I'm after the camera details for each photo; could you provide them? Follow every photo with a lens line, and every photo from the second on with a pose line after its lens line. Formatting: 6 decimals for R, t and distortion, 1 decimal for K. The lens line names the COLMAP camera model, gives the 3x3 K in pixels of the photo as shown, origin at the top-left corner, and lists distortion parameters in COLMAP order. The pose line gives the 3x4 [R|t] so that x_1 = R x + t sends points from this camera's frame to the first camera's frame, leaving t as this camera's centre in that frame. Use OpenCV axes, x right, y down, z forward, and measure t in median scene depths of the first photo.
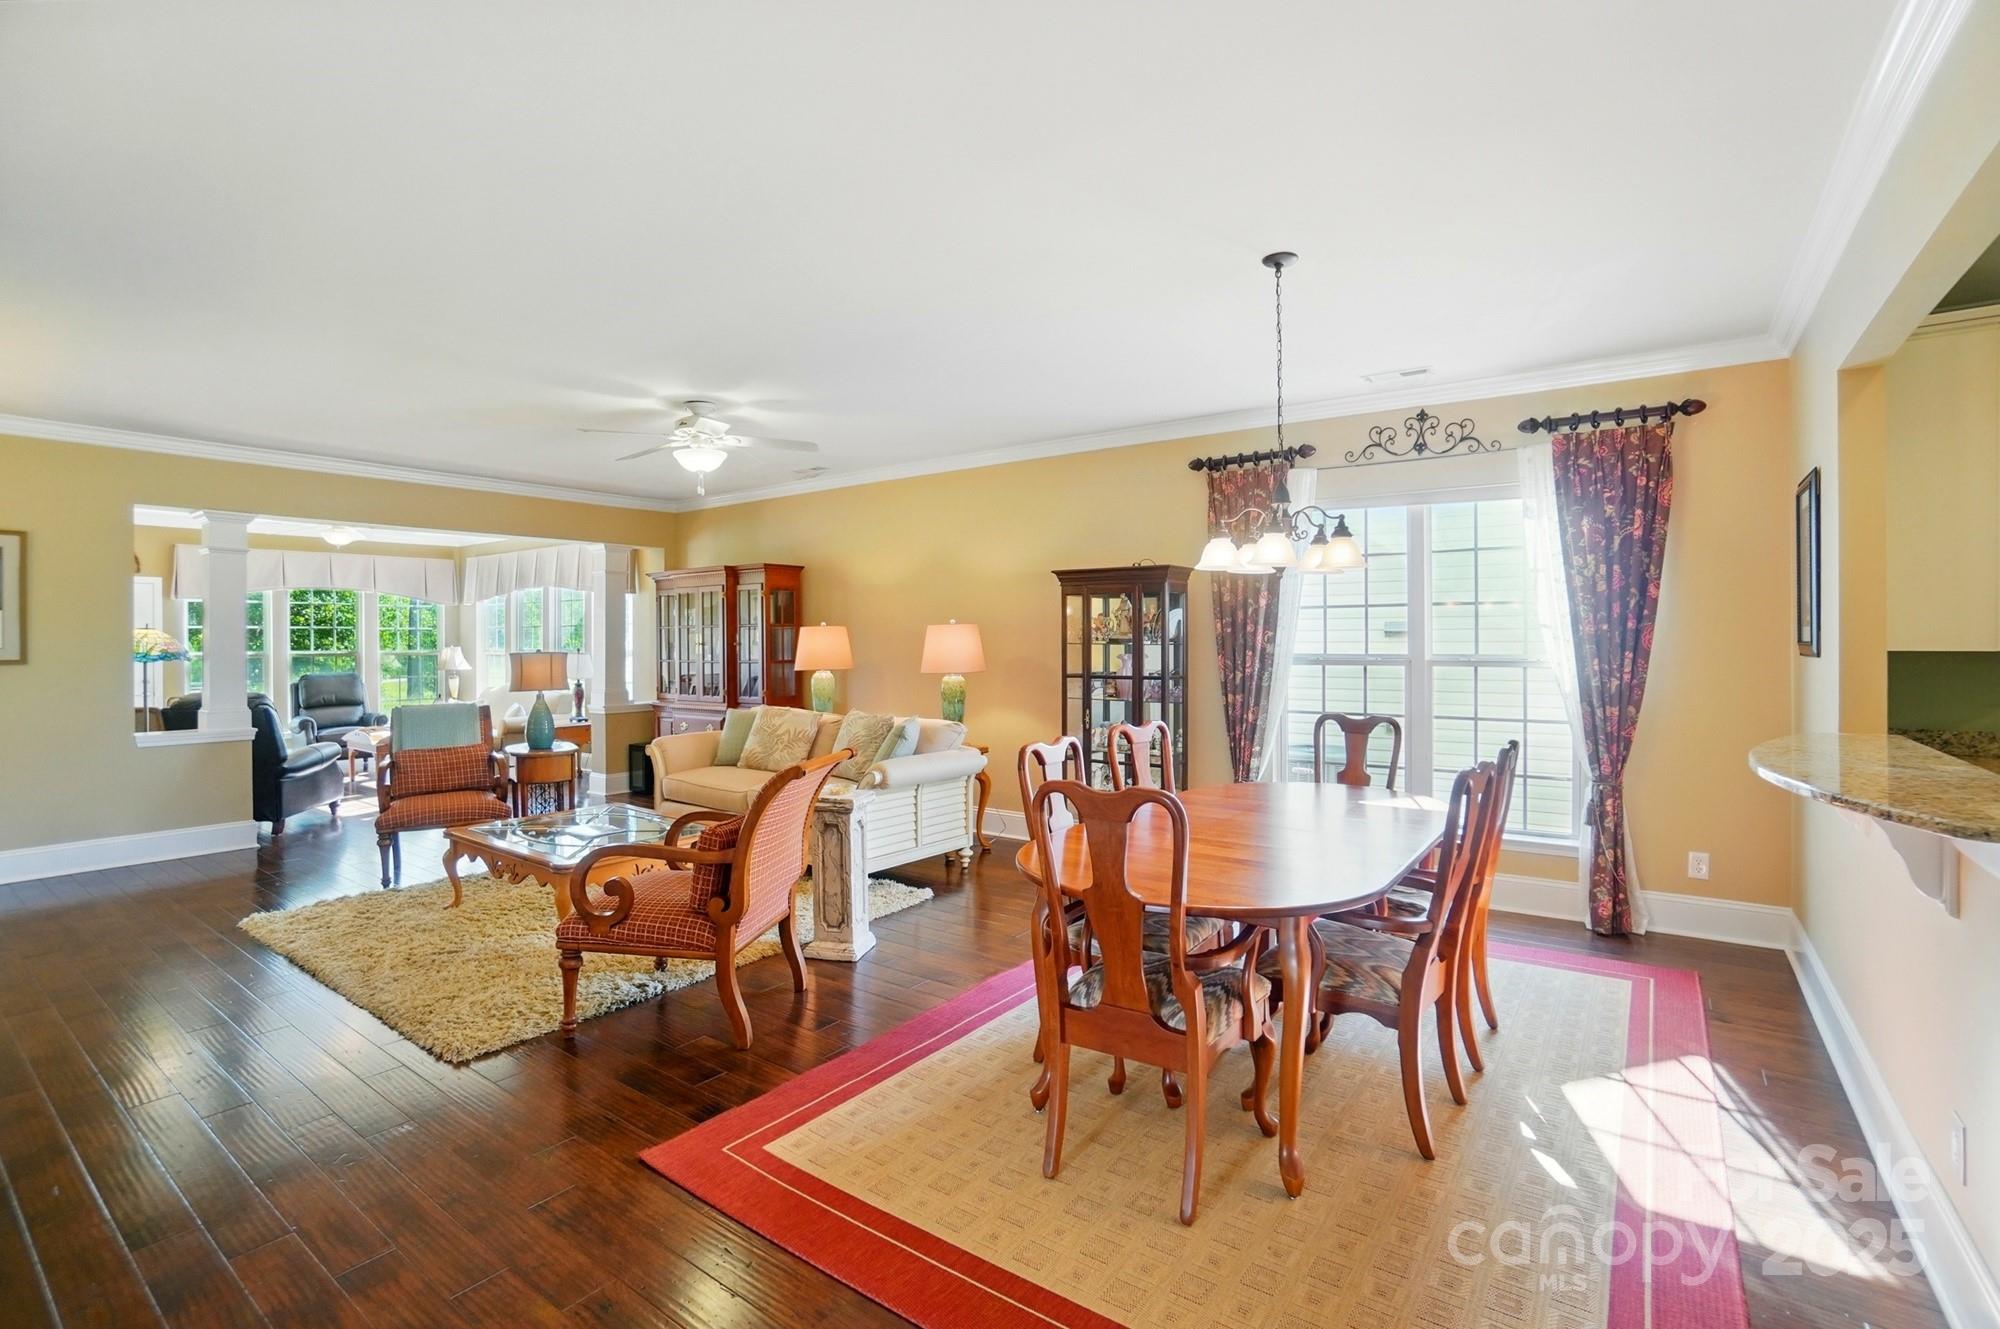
lens RADIAL K [[892.5, 0, 1004.8], [0, 892.5, 659.6], [0, 0, 1]] dist [-0.067537, 0.024747]
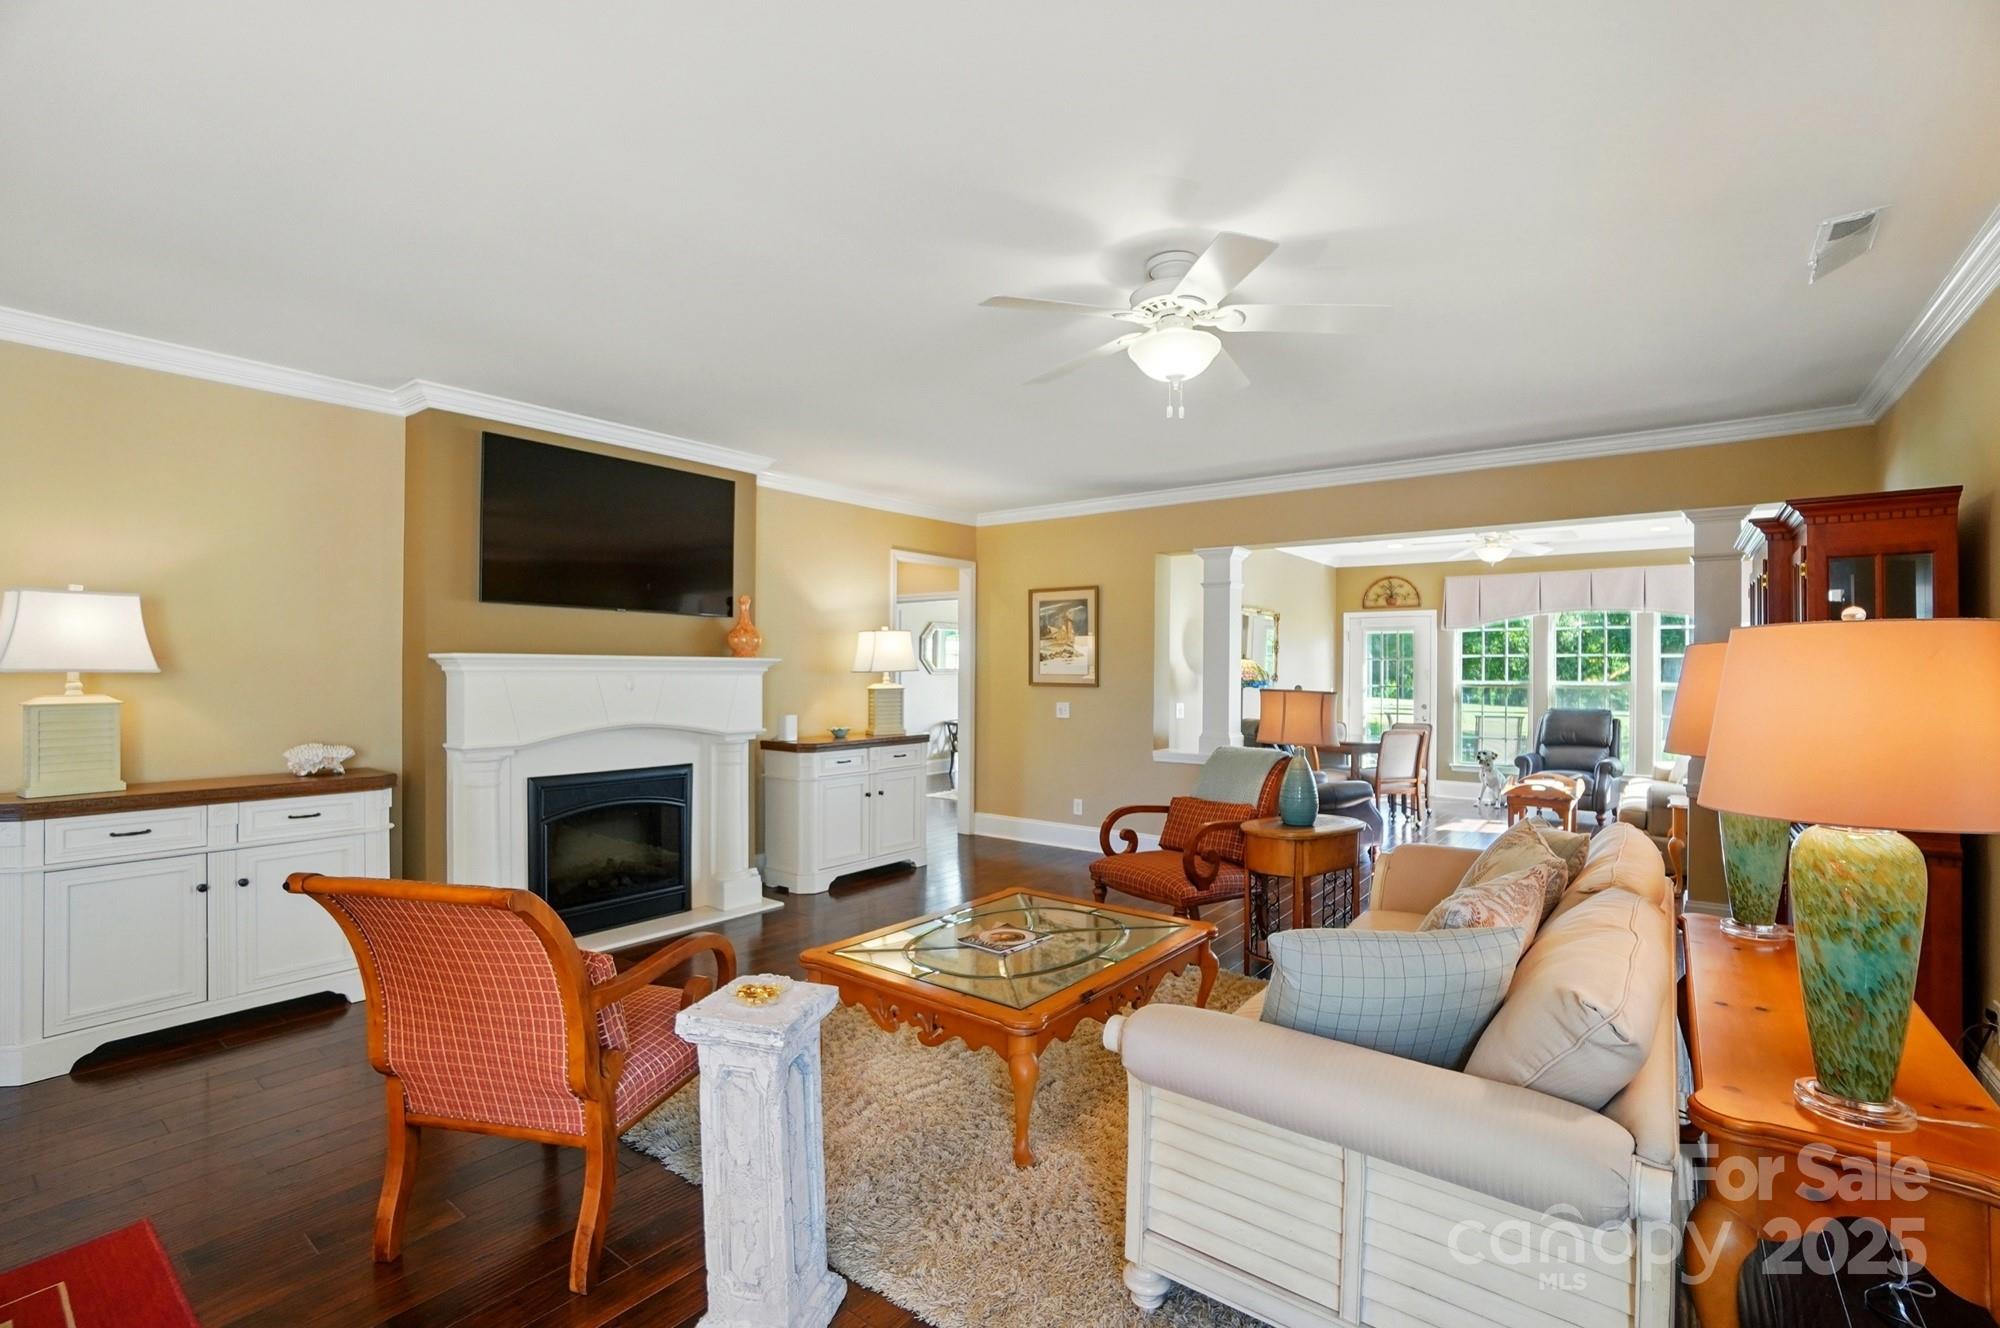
lens RADIAL K [[892.5, 0, 1004.8], [0, 892.5, 659.1], [0, 0, 1]] dist [-0.067537, 0.024747]
pose [[-0.028135, -0.005244, -0.999590, 0.112293], [-0.026355, 0.999643, -0.004502, -0.013736], [0.999257, 0.026217, -0.028263, 0.454308]]
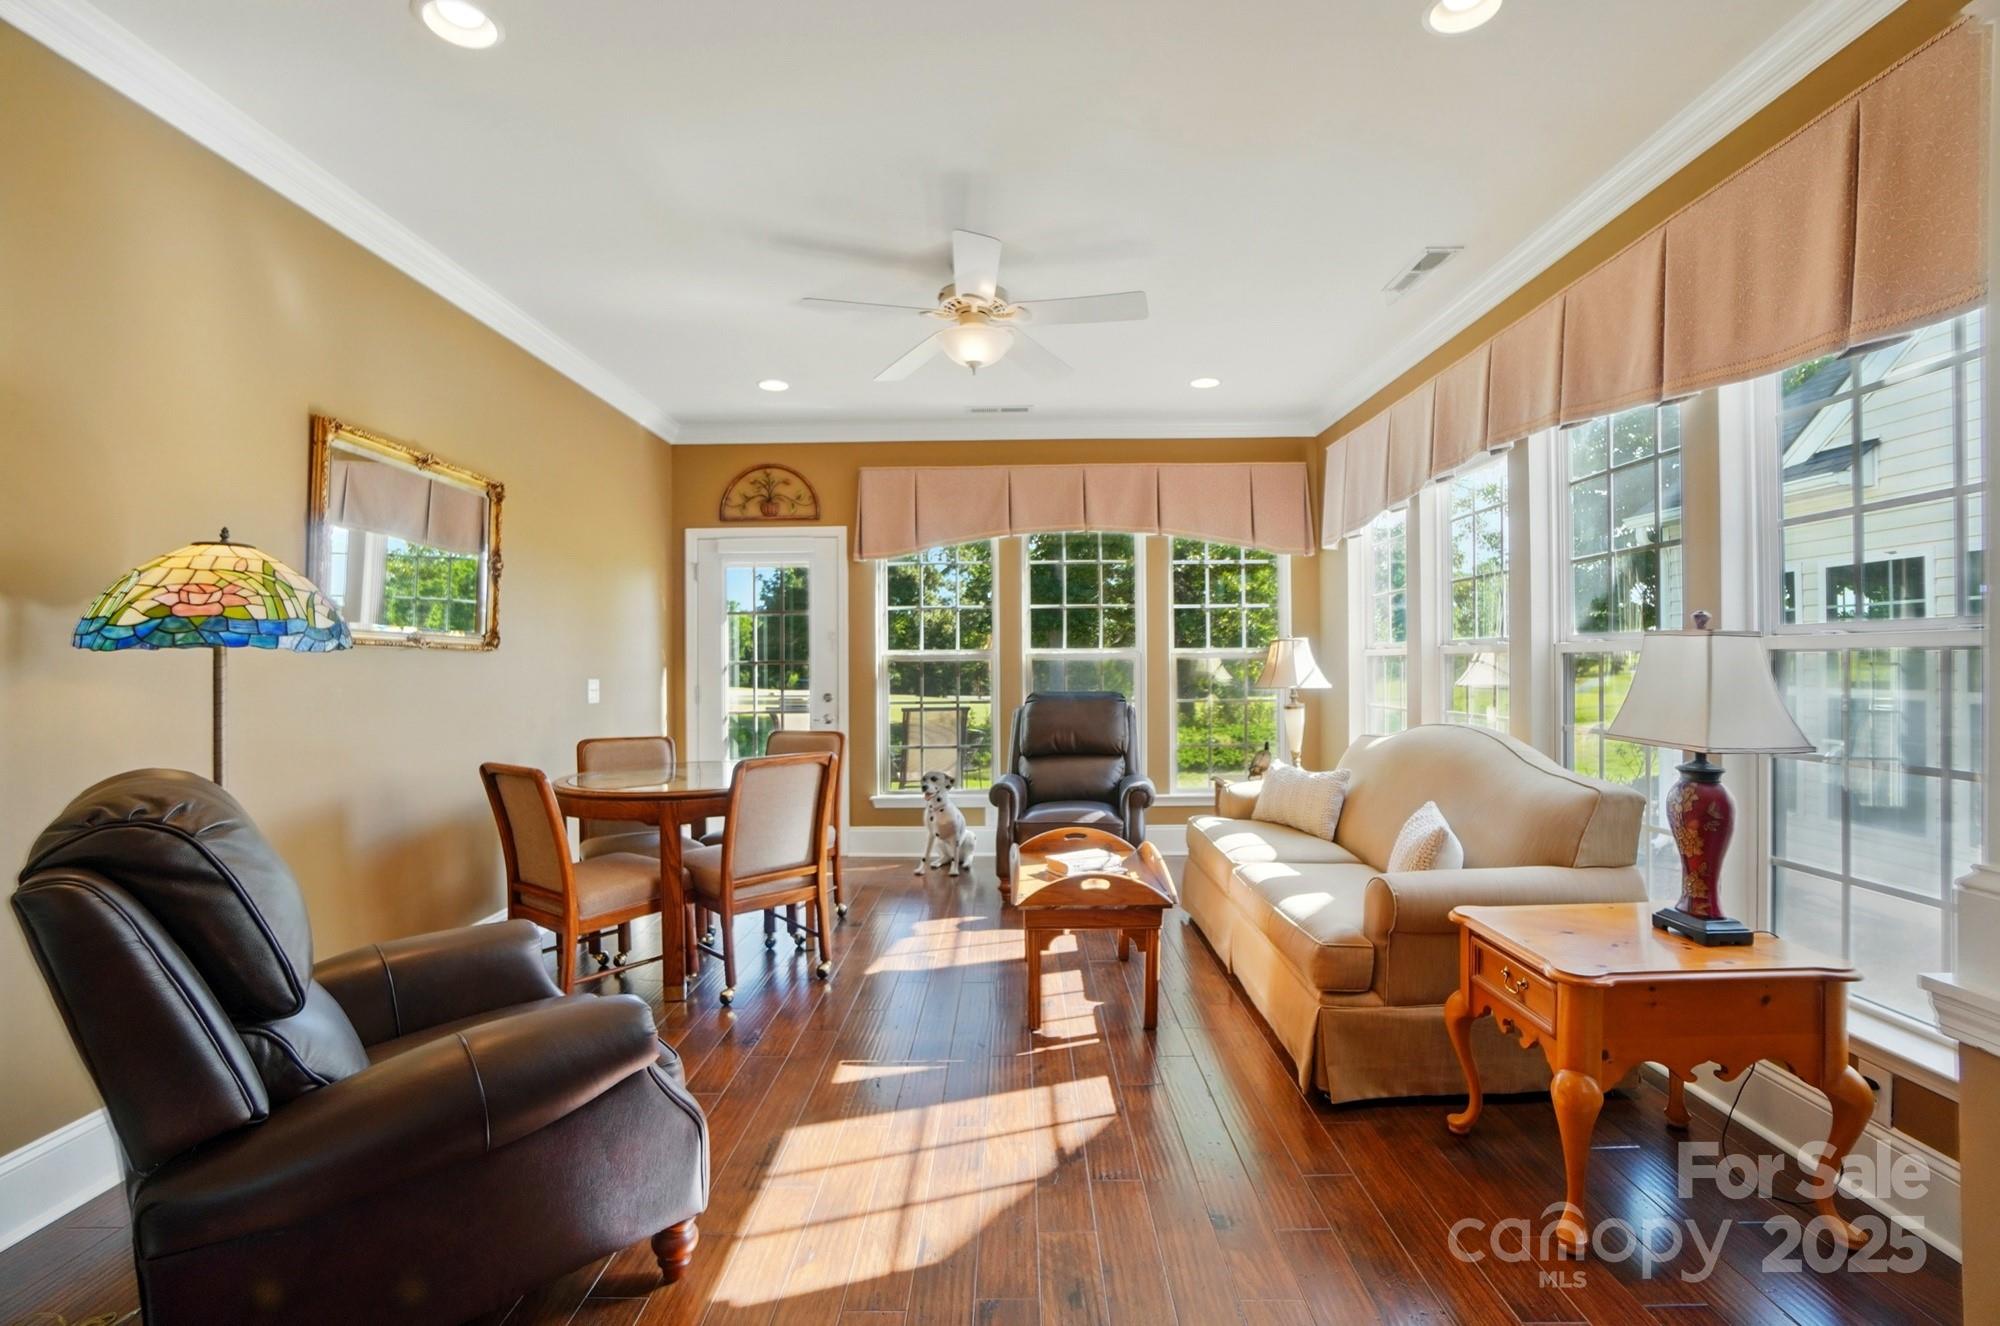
lens RADIAL K [[892.5, 0, 1004.8], [0, 892.5, 658.1], [0, 0, 1]] dist [-0.067537, 0.024747]
pose [[0.579952, -0.002901, -0.814646, -0.378619], [-0.010047, 0.999892, -0.010713, 0.002891], [0.814589, 0.014398, 0.579860, 0.669111]]
